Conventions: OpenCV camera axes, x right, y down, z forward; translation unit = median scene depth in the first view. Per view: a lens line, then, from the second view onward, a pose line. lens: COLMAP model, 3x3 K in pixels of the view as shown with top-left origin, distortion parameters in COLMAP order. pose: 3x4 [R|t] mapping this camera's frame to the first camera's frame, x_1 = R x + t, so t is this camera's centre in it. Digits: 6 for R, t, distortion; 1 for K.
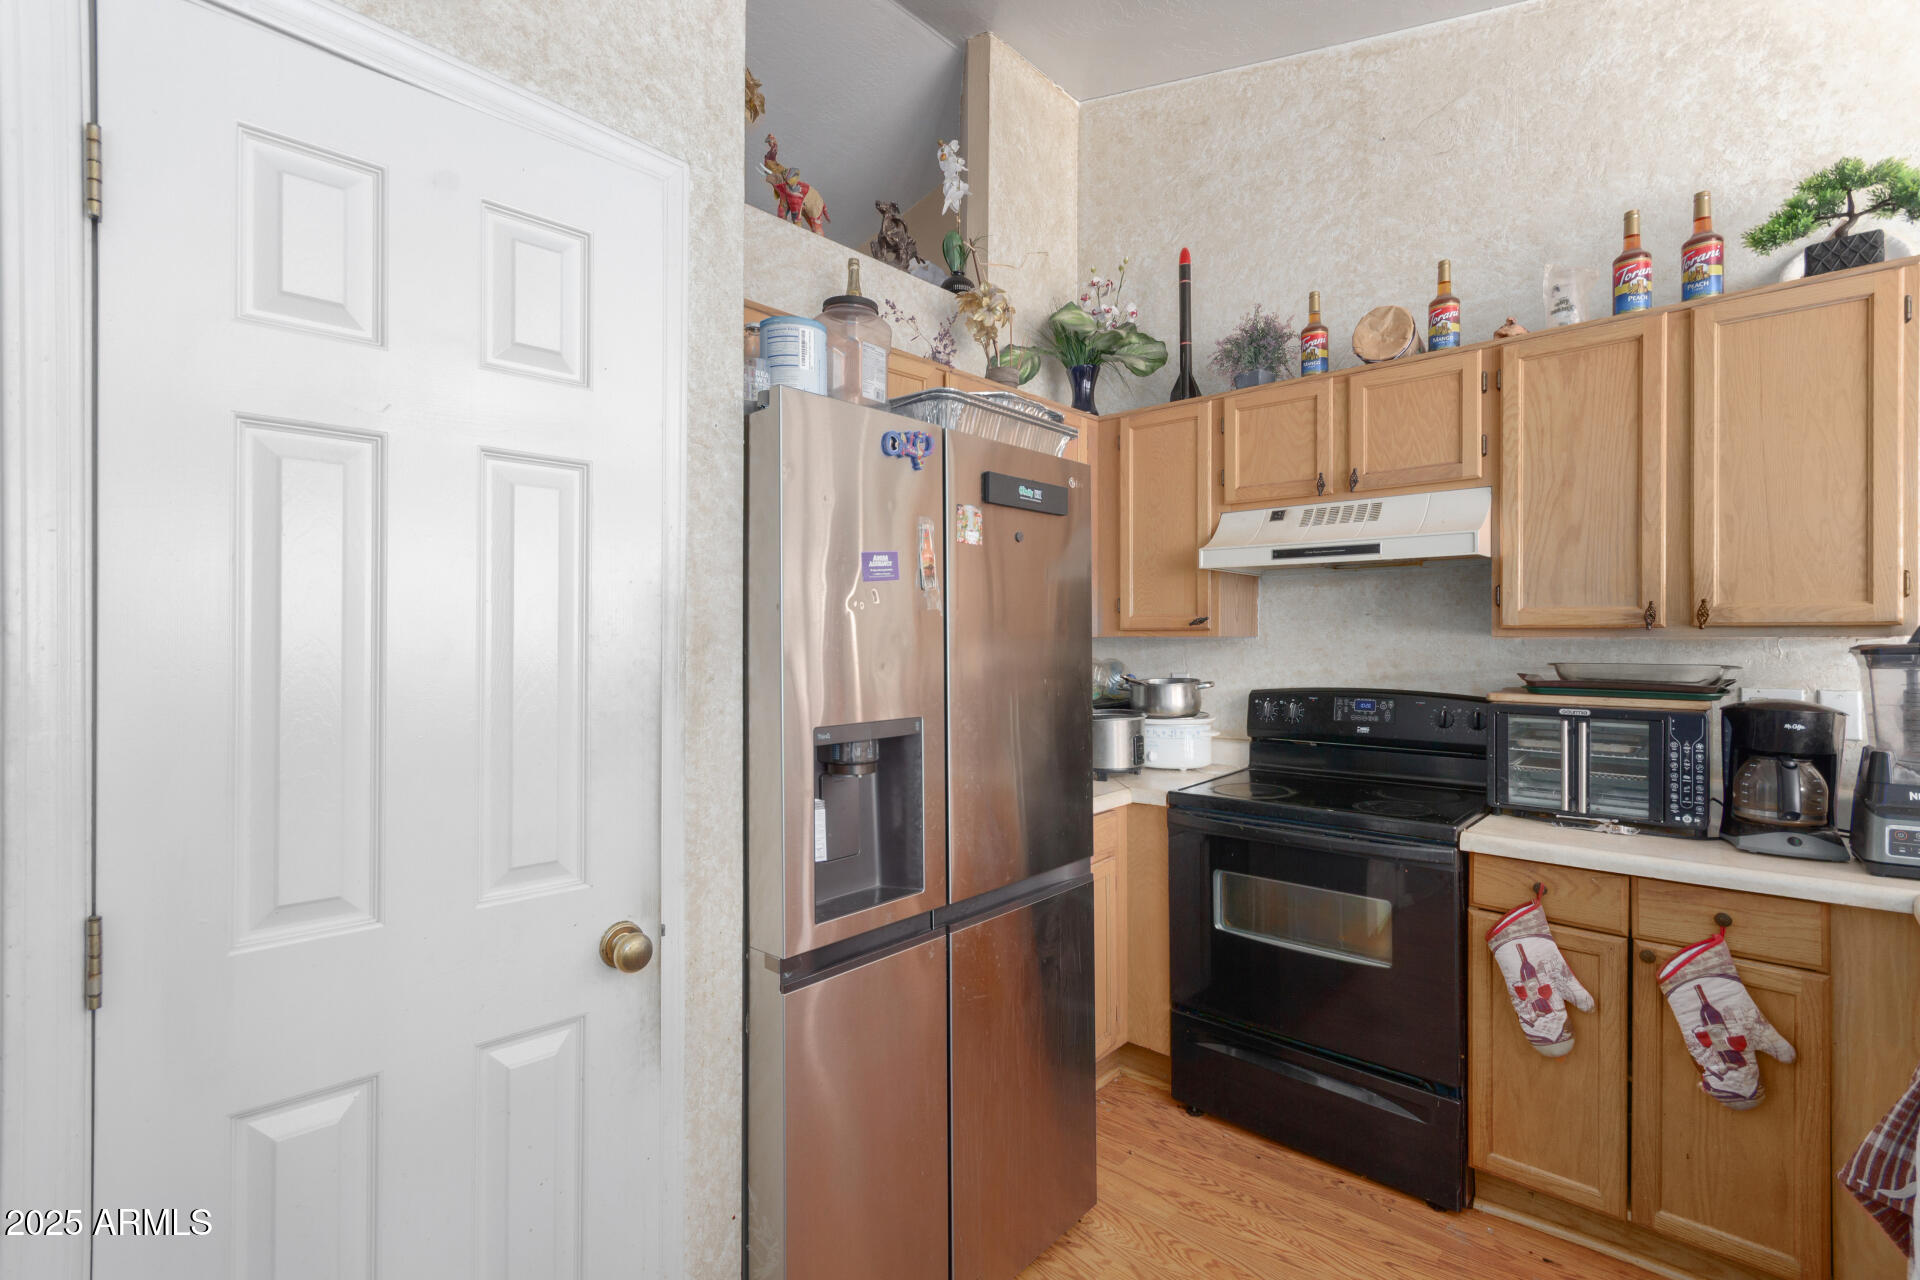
lens RADIAL K [[879.3, 0, 948.4], [0, 879.3, 638.6], [0, 0, 1]] dist [0.003838, 0.001093]
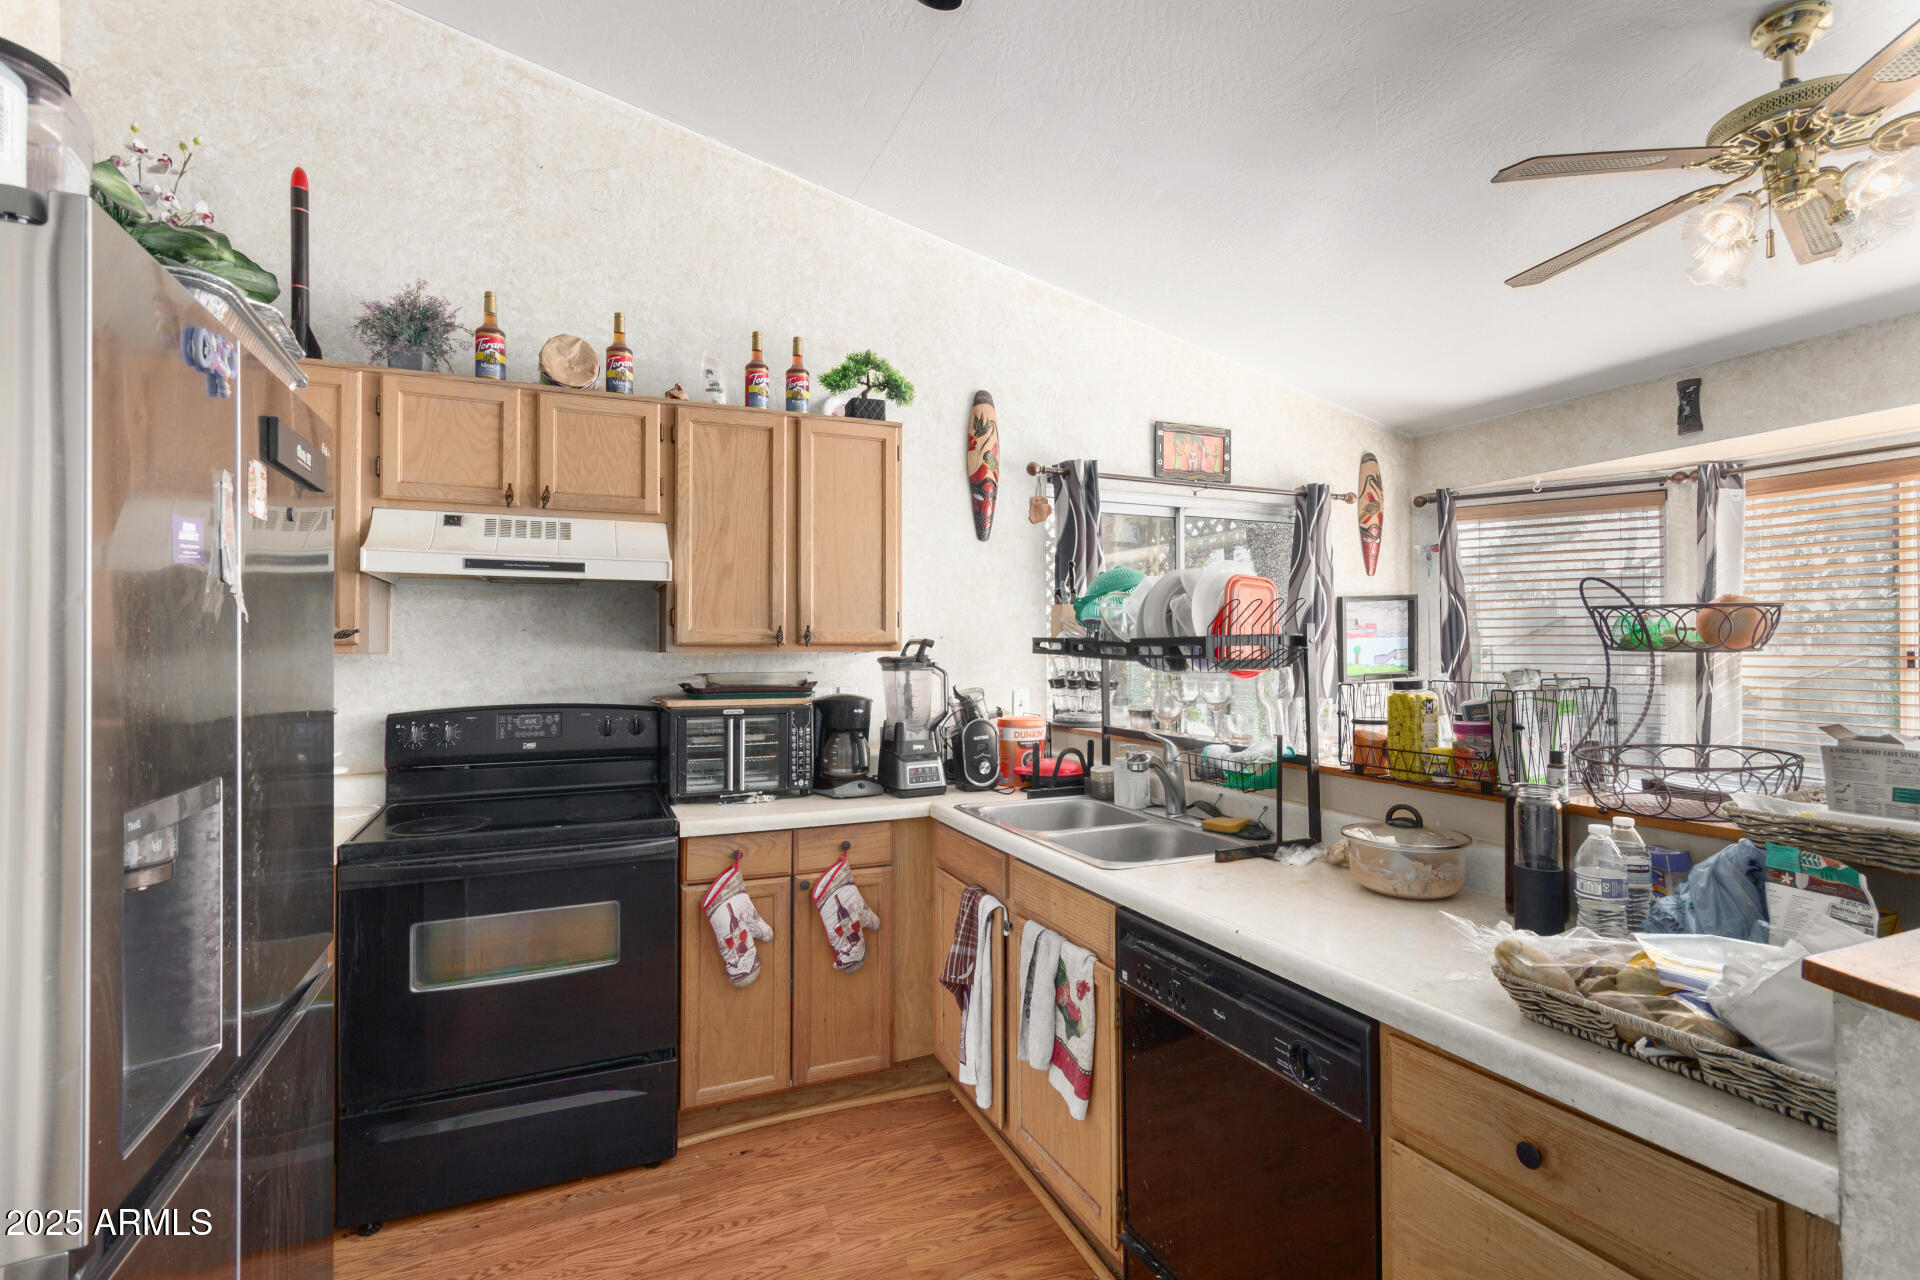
lens RADIAL K [[878.0, 0, 960.0], [0, 878.0, 640.0], [0, 0, 1]] dist [0.001440, 0.004705]
pose [[0.416605, 0.011856, 0.909010, -0.287767], [0.004204, 0.999879, -0.014968, 0.000802], [-0.909078, 0.010057, 0.416505, 0.171938]]
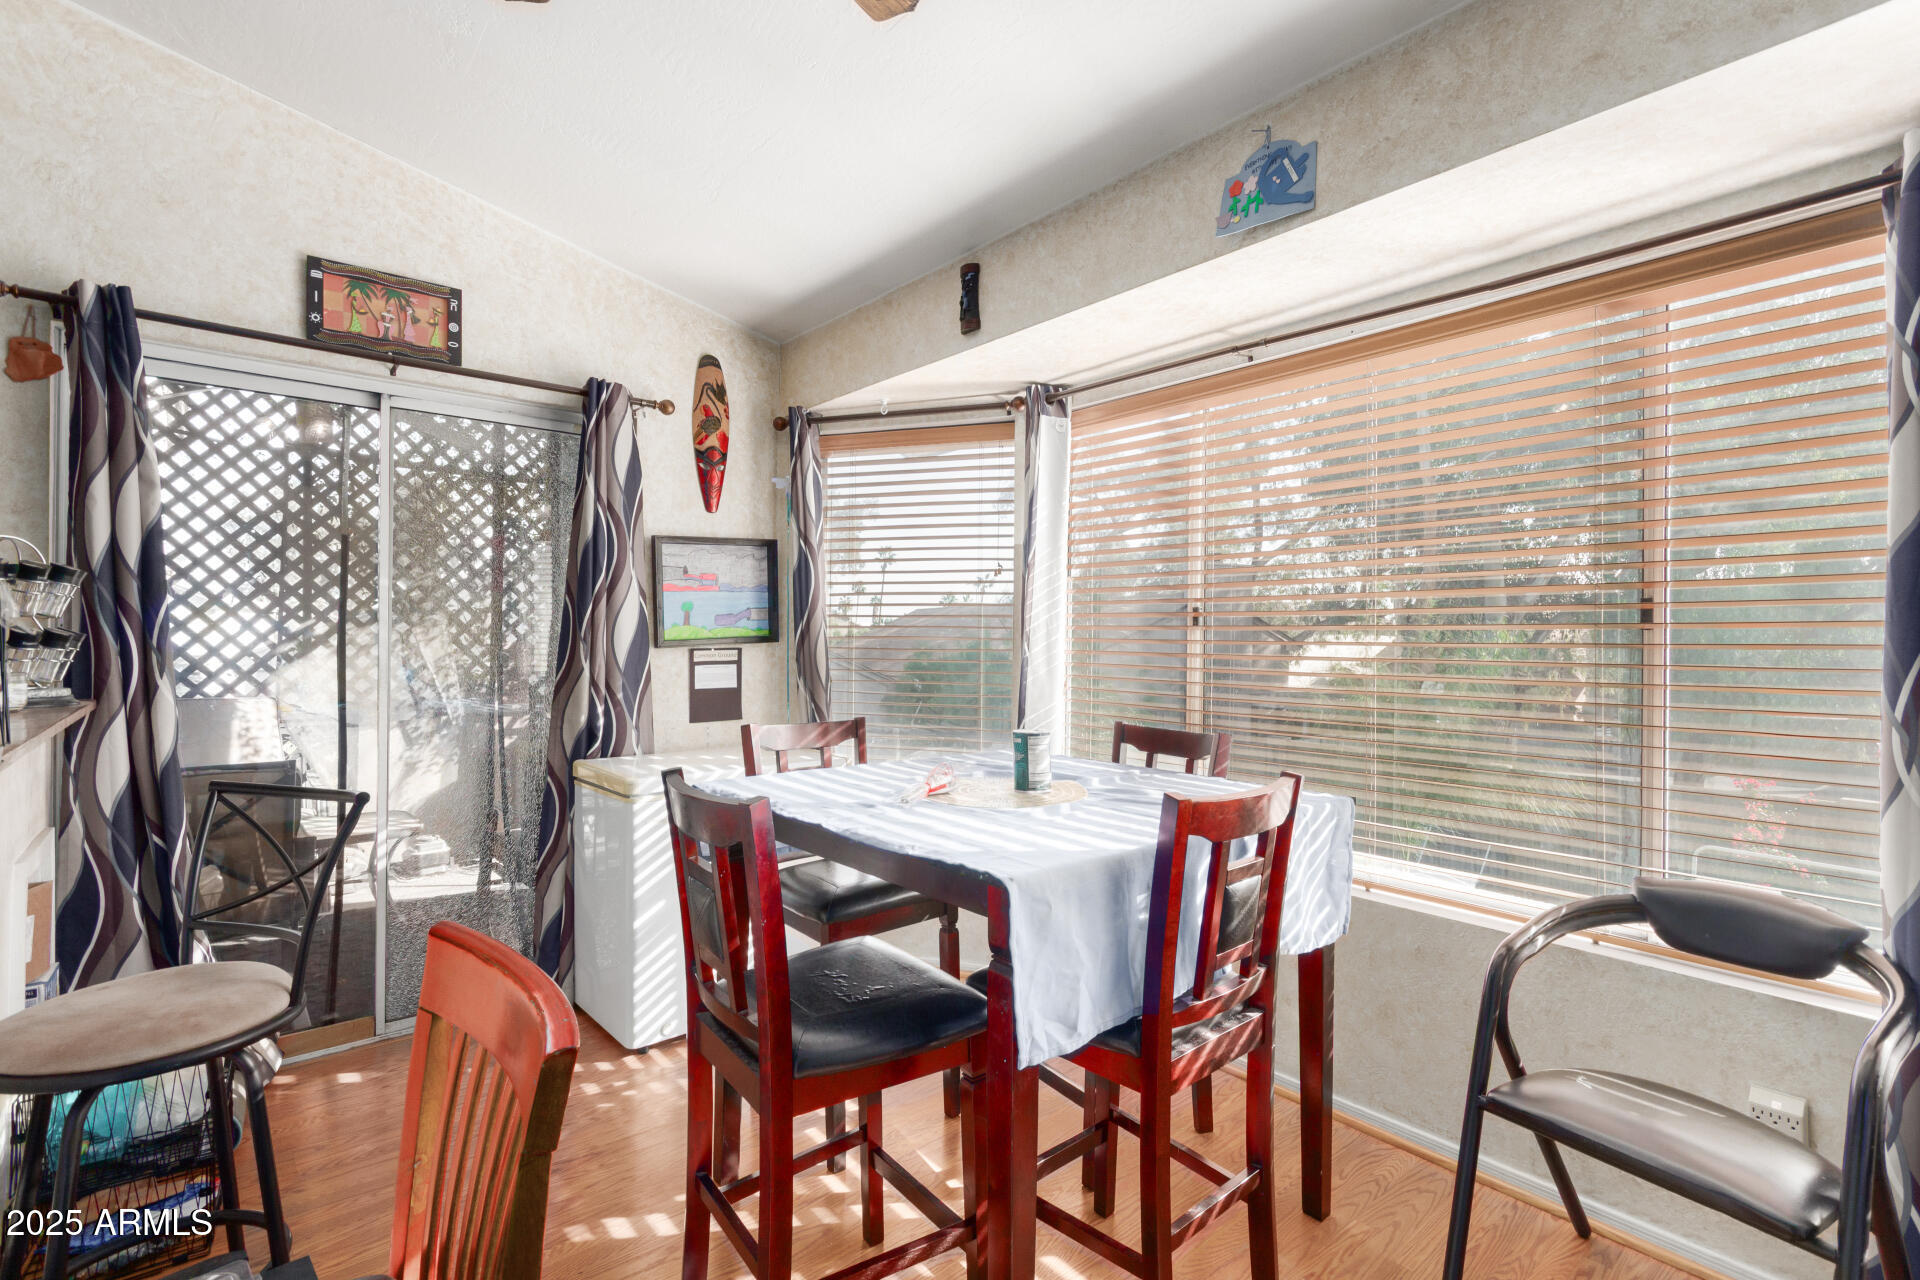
lens RADIAL K [[902.0, 0, 963.4], [0, 902.0, 634.9], [0, 0, 1]] dist [0.002631, 0.000370]
pose [[0.122809, 0.006755, 0.992407, 0.345495], [-0.002894, 0.999975, -0.006448, 0.052994], [-0.992426, -0.002080, 0.122825, -0.460030]]
